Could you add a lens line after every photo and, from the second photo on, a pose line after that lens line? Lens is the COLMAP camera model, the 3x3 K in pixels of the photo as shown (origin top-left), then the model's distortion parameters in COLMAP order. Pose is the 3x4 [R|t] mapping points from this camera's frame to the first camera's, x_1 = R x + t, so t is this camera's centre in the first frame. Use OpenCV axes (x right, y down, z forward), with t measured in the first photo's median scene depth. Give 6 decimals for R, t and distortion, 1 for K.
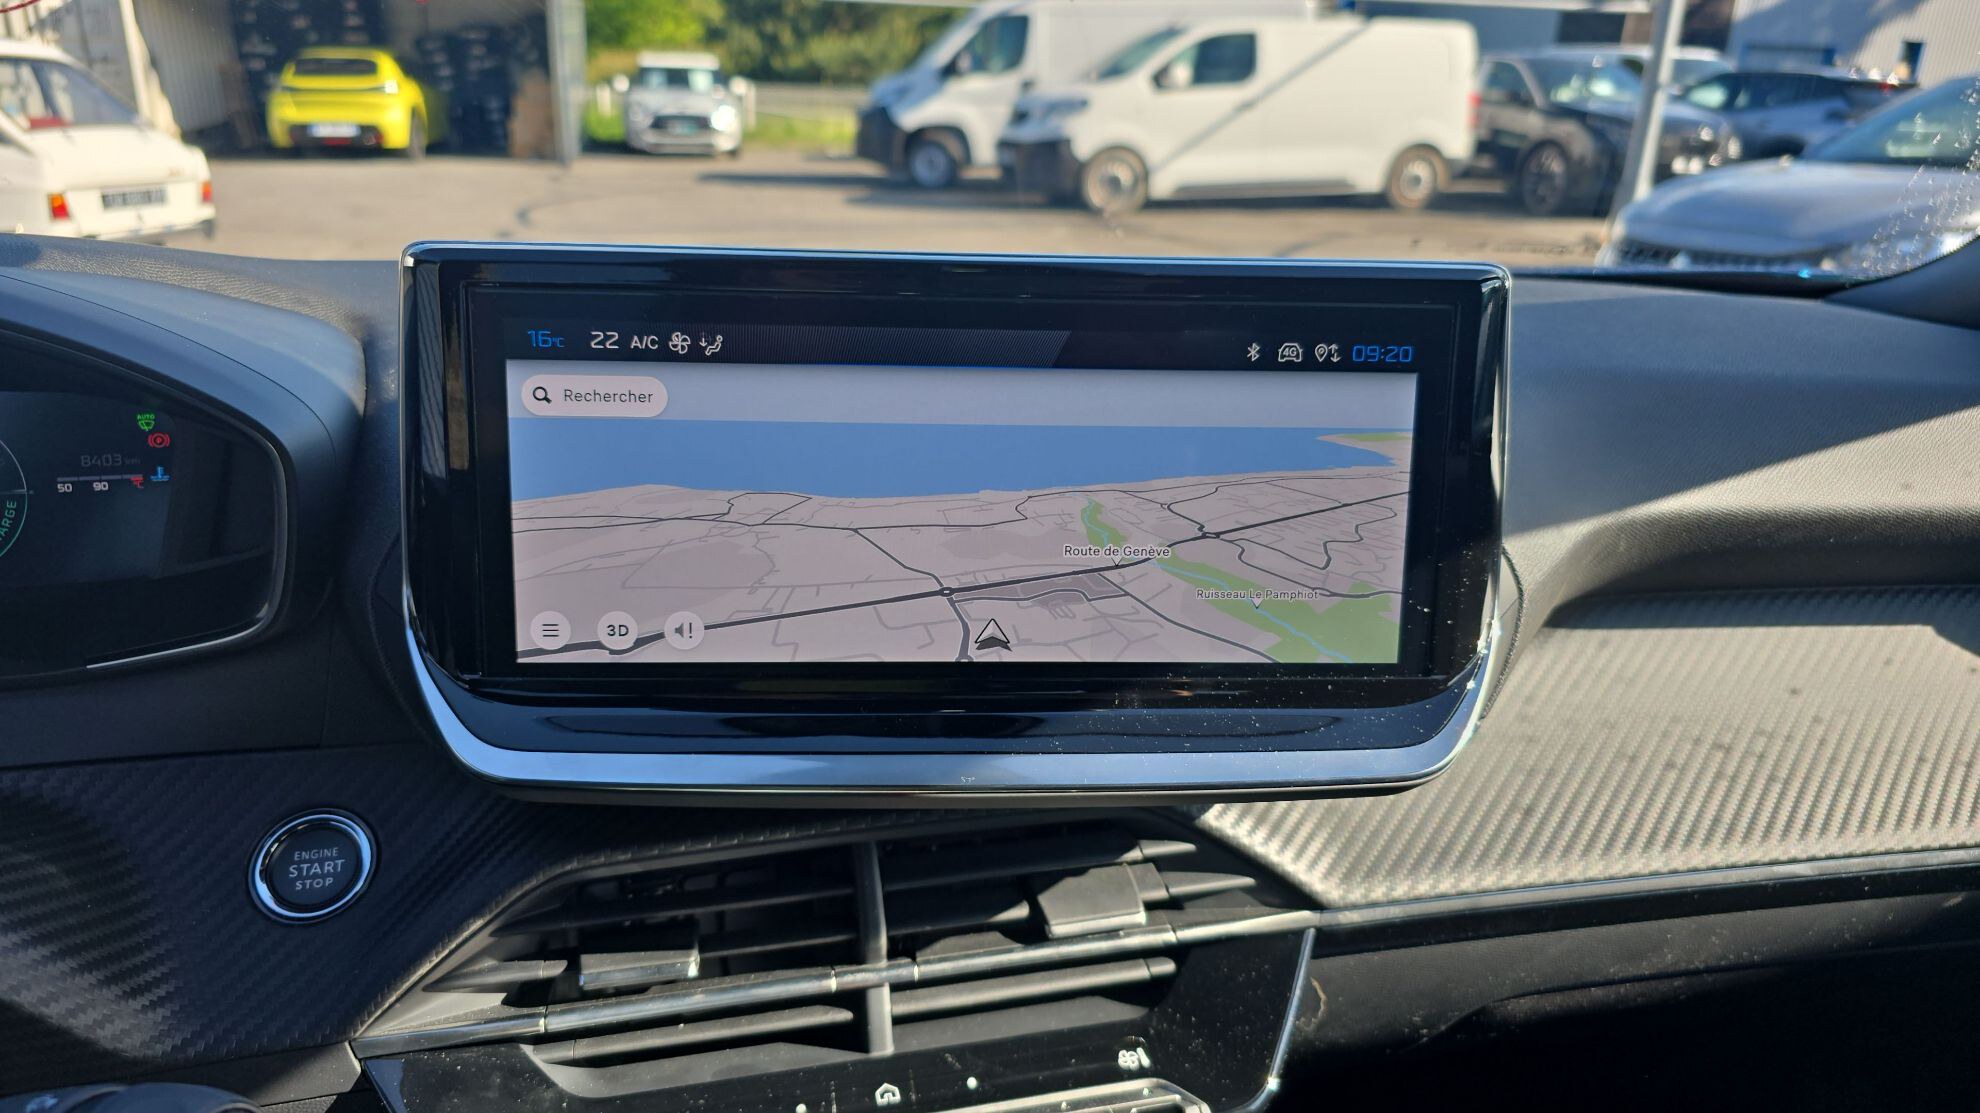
lens RADIAL K [[1345.2, 0, 995.2], [0, 1345.2, 553.4], [0, 0, 1]] dist [0.040943, -0.027024]
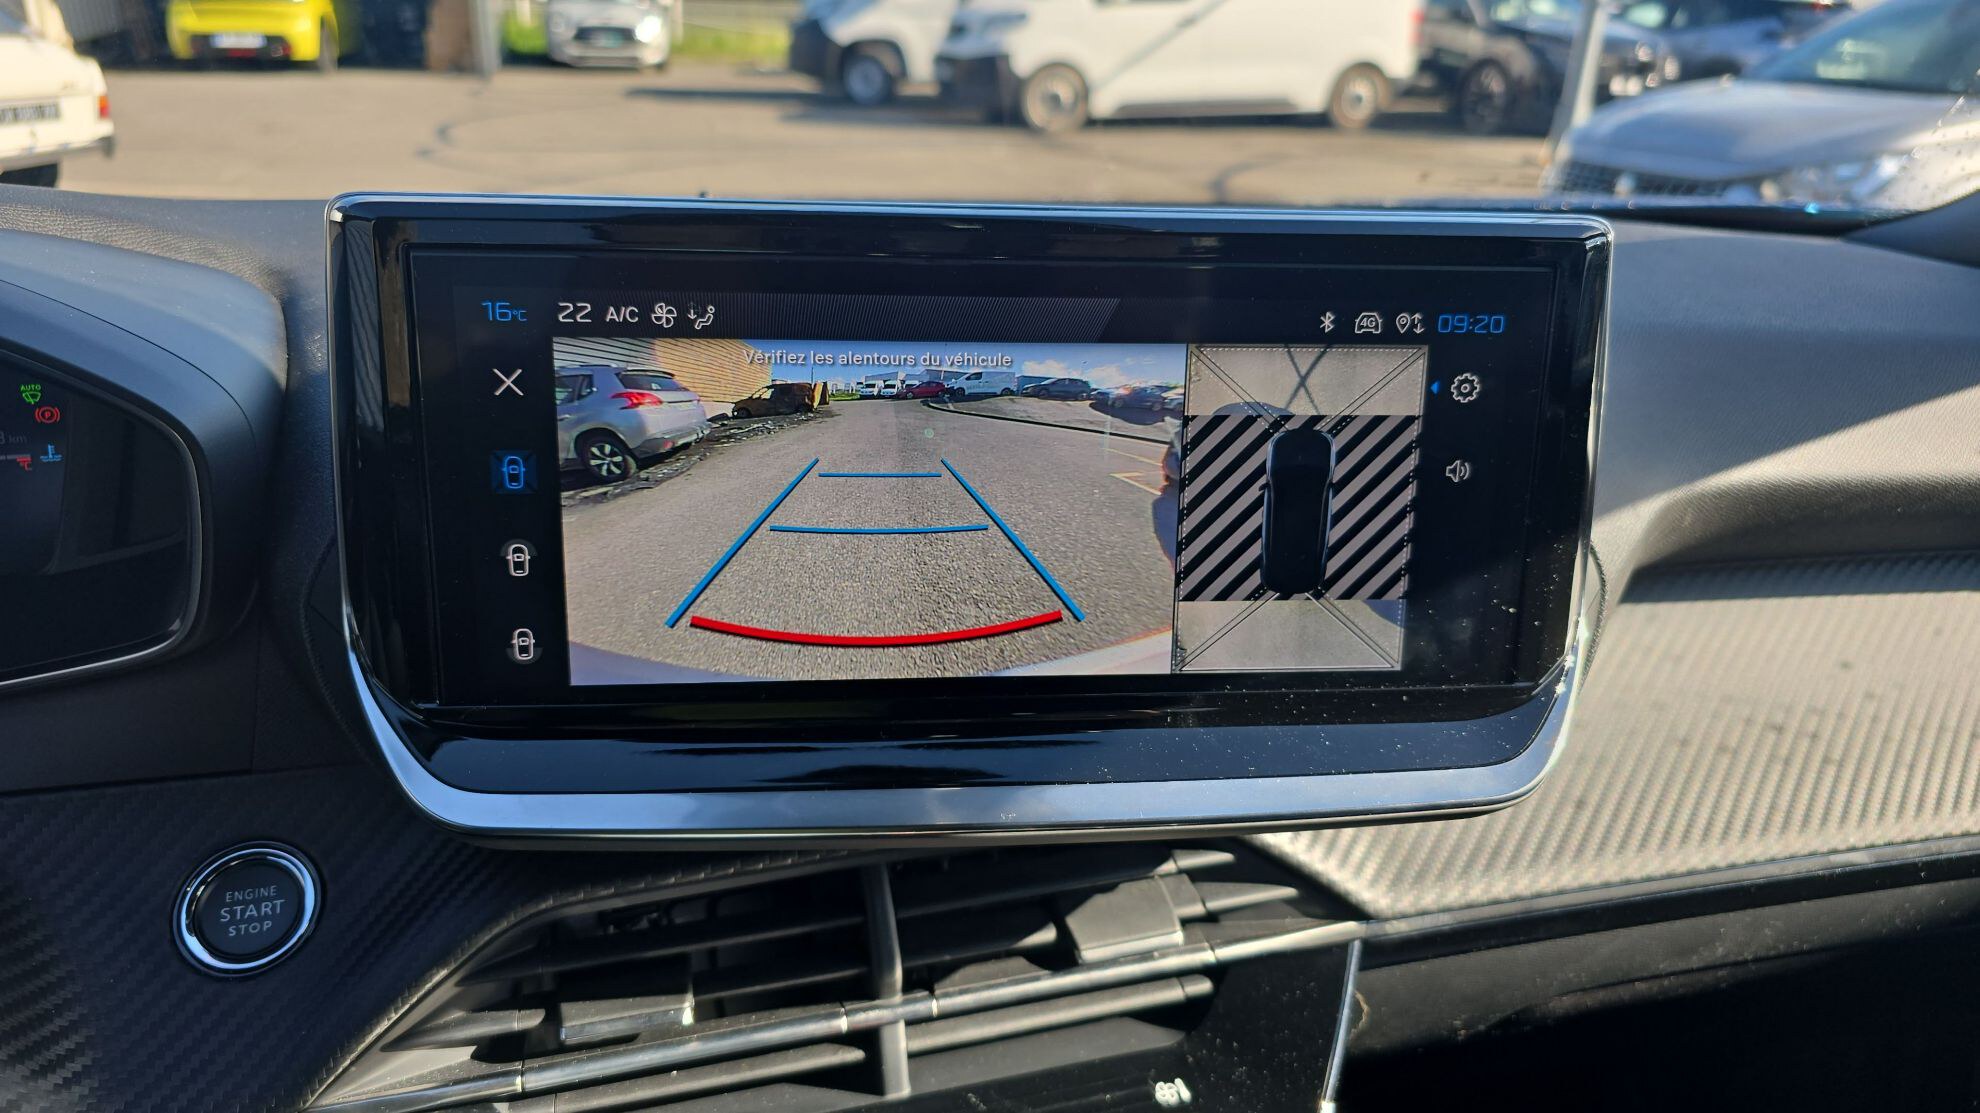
lens RADIAL K [[1331.9, 0, 991.8], [0, 1331.9, 544.1], [0, 0, 1]] dist [0.034790, -0.026399]
pose [[0.998824, -0.011859, 0.047019, -0.051802], [0.009278, 0.998458, 0.054729, -0.042327], [-0.047596, -0.054229, 0.997394, 0.106489]]
